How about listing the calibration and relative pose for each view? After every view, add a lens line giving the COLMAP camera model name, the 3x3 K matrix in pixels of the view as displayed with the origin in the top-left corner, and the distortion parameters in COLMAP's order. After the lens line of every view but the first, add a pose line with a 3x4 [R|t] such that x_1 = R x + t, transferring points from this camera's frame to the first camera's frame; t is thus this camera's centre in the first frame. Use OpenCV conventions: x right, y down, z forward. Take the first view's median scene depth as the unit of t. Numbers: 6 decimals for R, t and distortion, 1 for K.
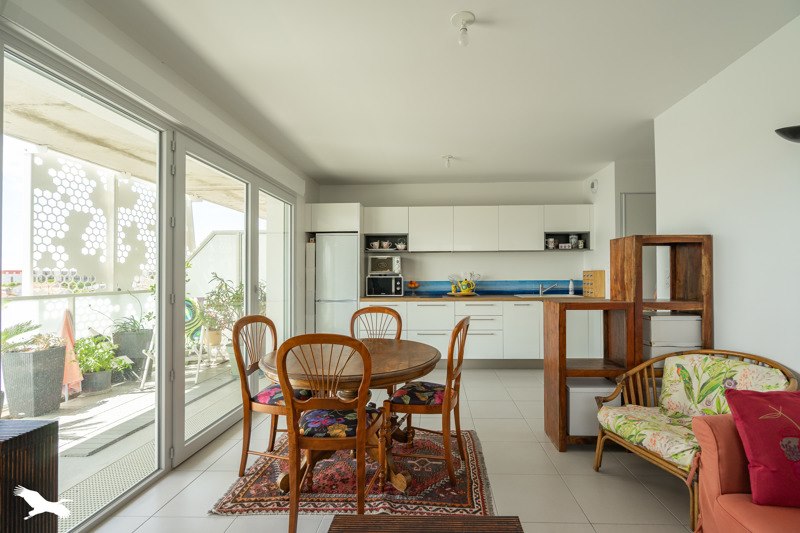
lens RADIAL K [[382.0, 0, 400.0], [0, 382.0, 266.5], [0, 0, 1]] dist [-0.000400, 0.000143]
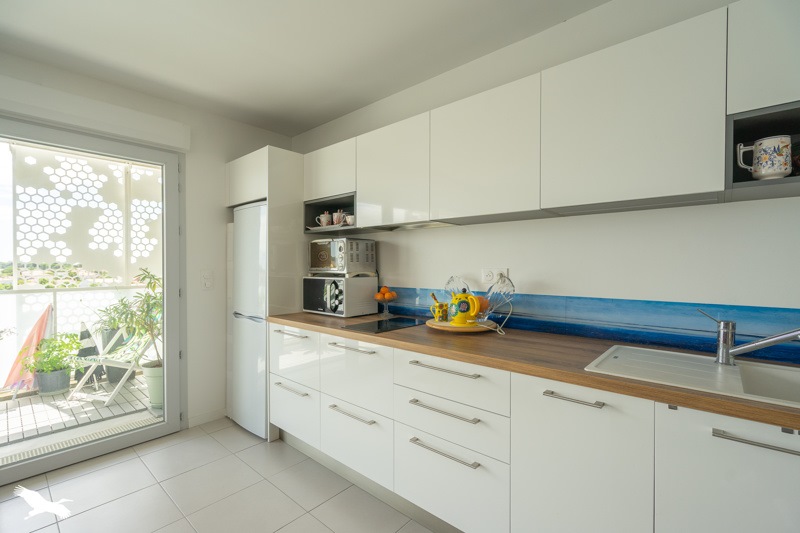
lens RADIAL K [[359.6, 0, 400.0], [0, 359.6, 266.5], [0, 0, 1]] dist [0.001403, 0.000316]
pose [[0.776849, 0.006960, -0.629649, 0.403952], [0.009789, 0.999685, 0.023127, 0.000451], [0.629611, -0.024130, 0.776536, 0.759344]]
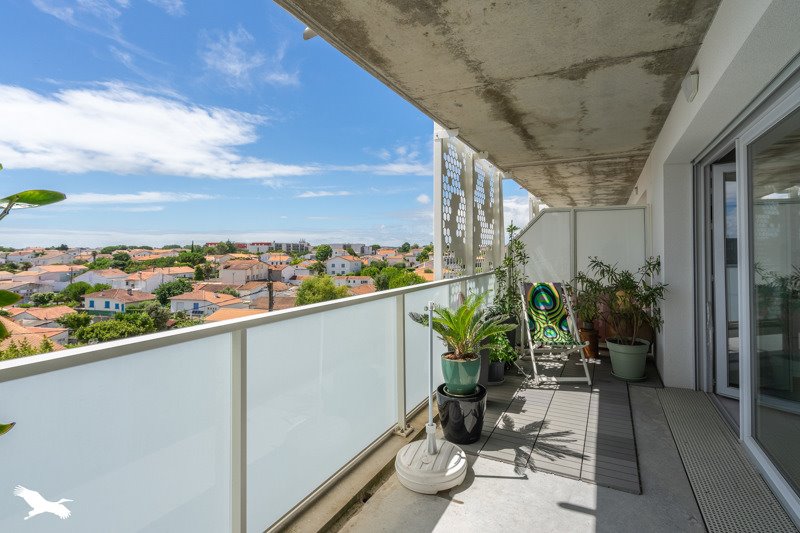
lens RADIAL K [[366.3, 0, 399.0], [0, 366.3, 236.1], [0, 0, 1]] dist [-0.001306, -0.000125]
pose [[0.925816, -0.001764, -0.377972, -0.596674], [-0.000882, 0.999976, -0.006828, -0.025722], [0.377975, 0.006655, 0.925792, 0.052763]]
